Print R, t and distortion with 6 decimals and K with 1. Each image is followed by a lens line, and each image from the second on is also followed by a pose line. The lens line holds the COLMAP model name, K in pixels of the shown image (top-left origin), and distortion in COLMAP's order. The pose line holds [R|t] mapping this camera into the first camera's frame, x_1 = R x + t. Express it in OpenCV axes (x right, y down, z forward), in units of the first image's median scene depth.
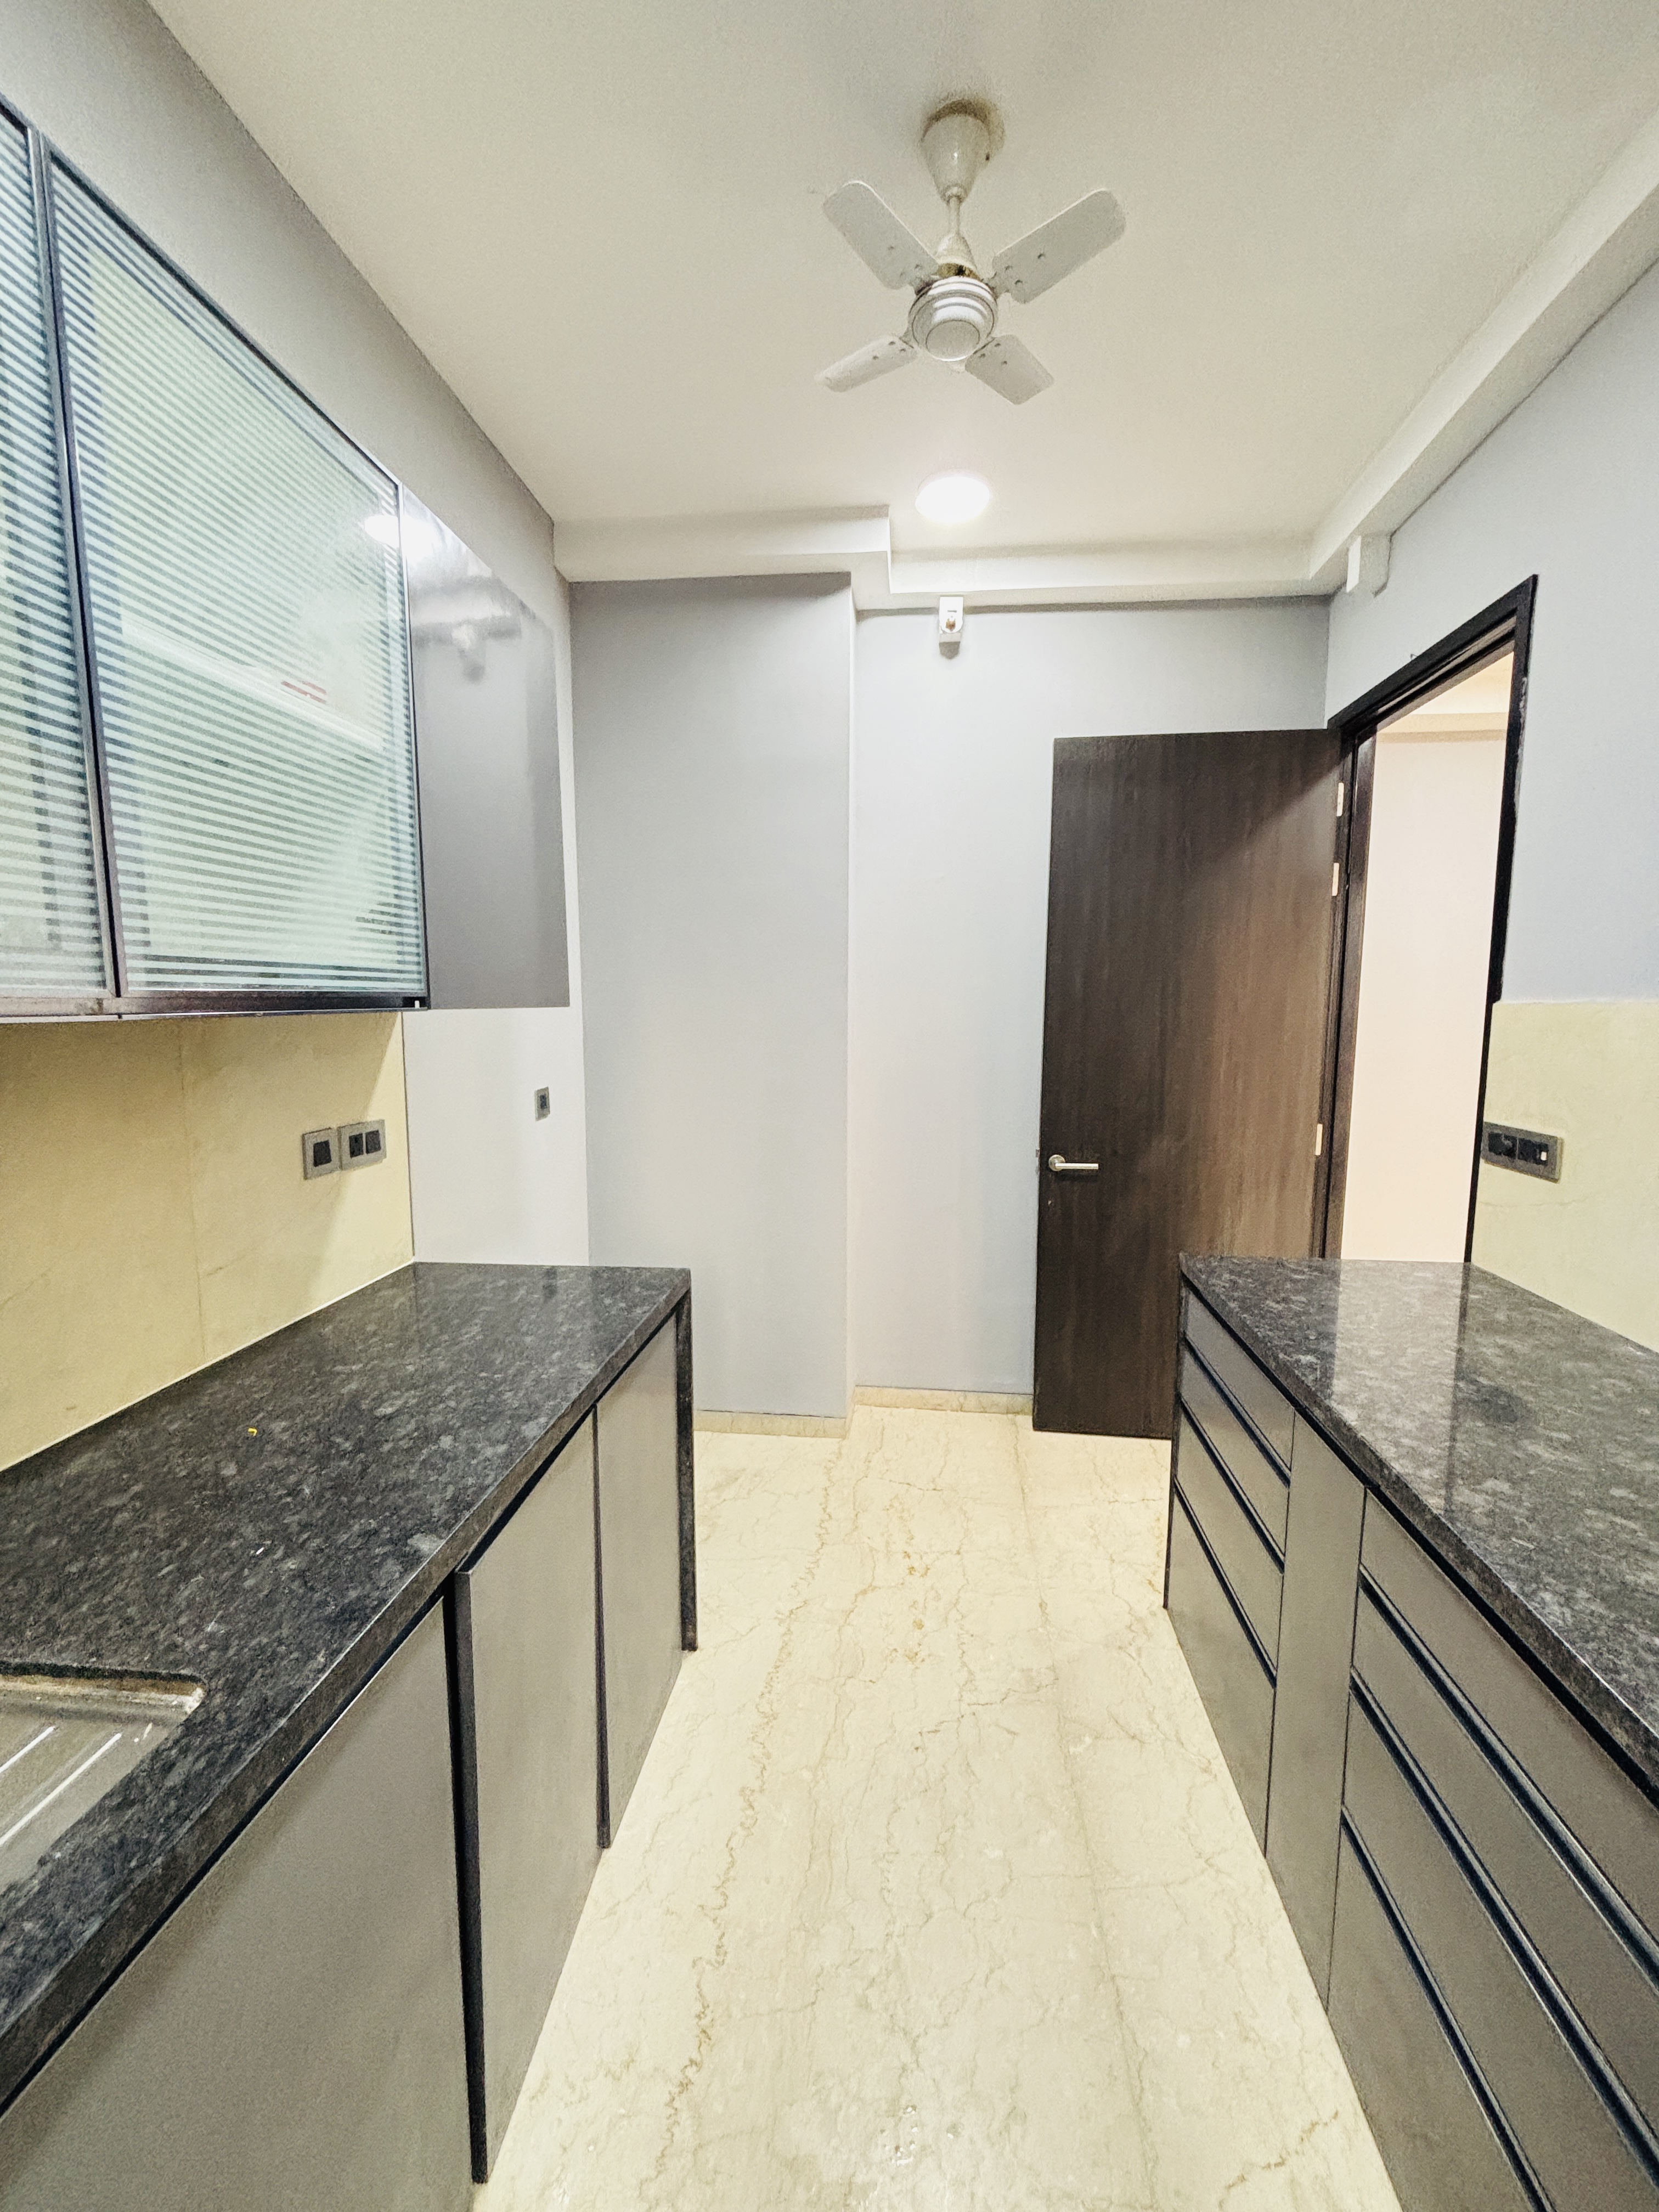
lens RADIAL K [[908.2, 0, 832.8], [0, 908.2, 1108.6], [0, 0, 1]] dist [0.014860, 0.000102]
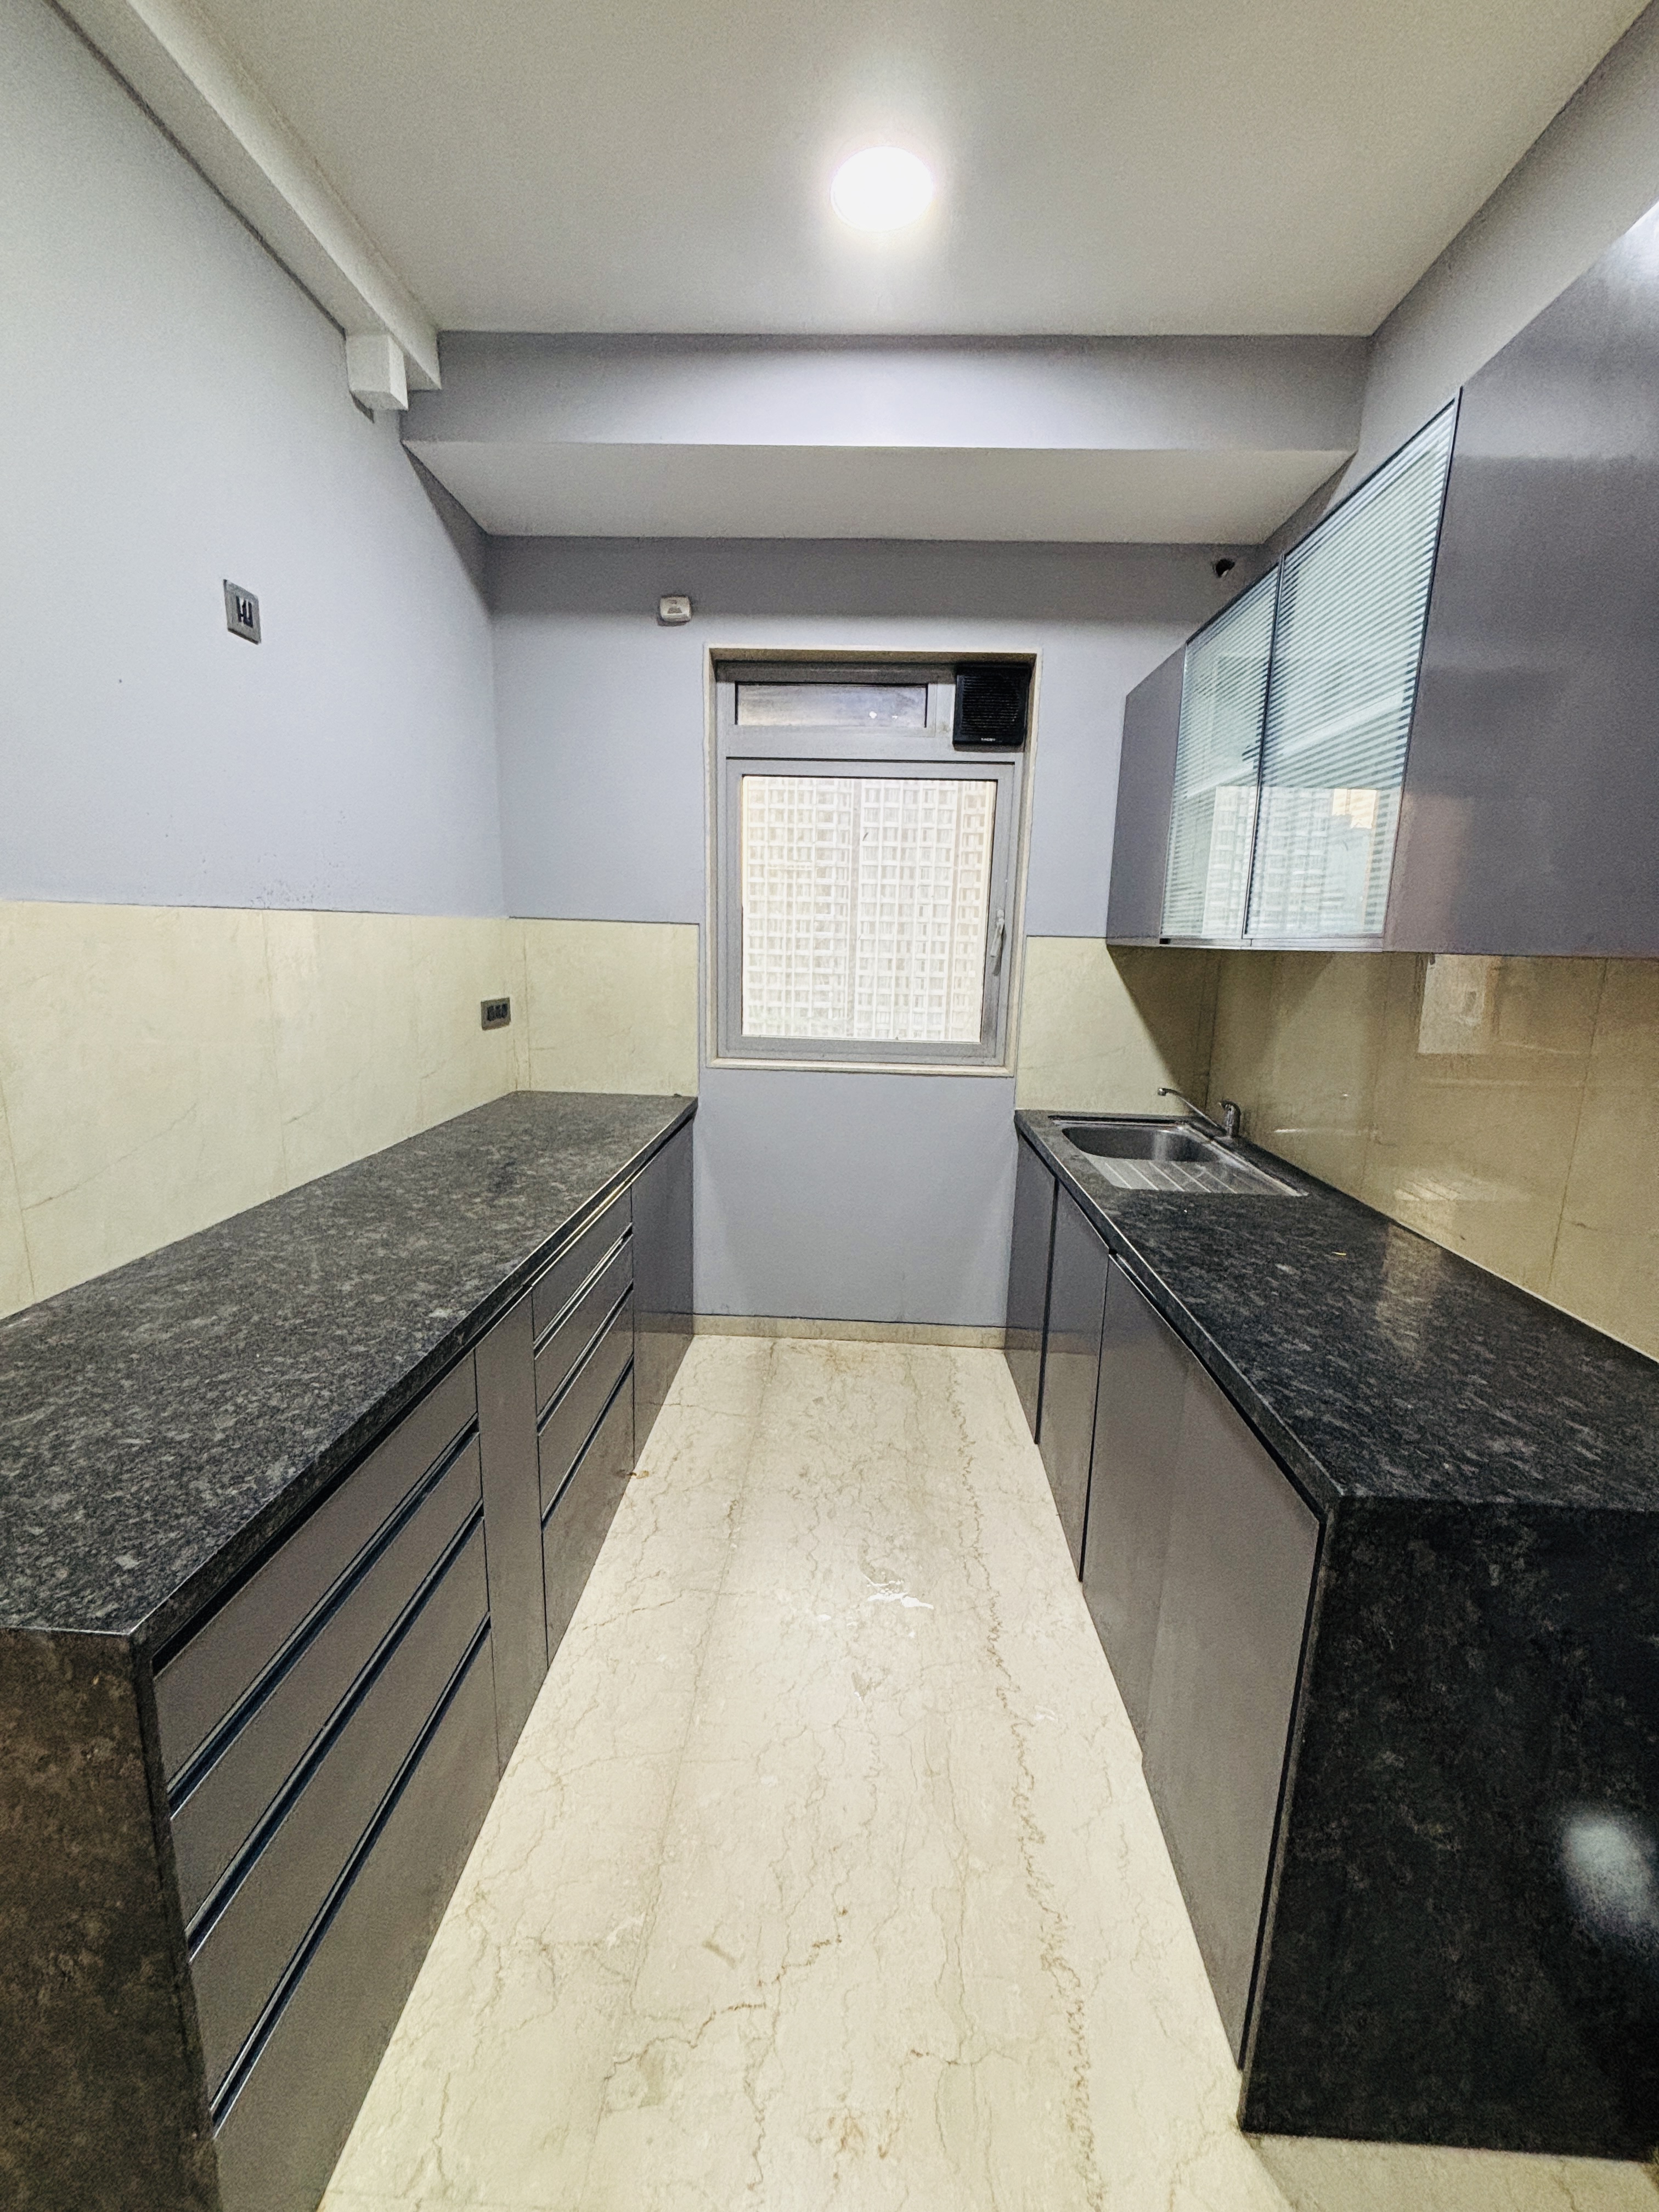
lens RADIAL K [[901.4, 0, 814.1], [0, 901.4, 1109.7], [0, 0, 1]] dist [0.023340, -0.000089]
pose [[-0.998072, -0.018929, -0.059107, 0.224162], [-0.036019, 0.952228, 0.303258, -0.220339], [0.050543, 0.304802, -0.951074, 1.955112]]
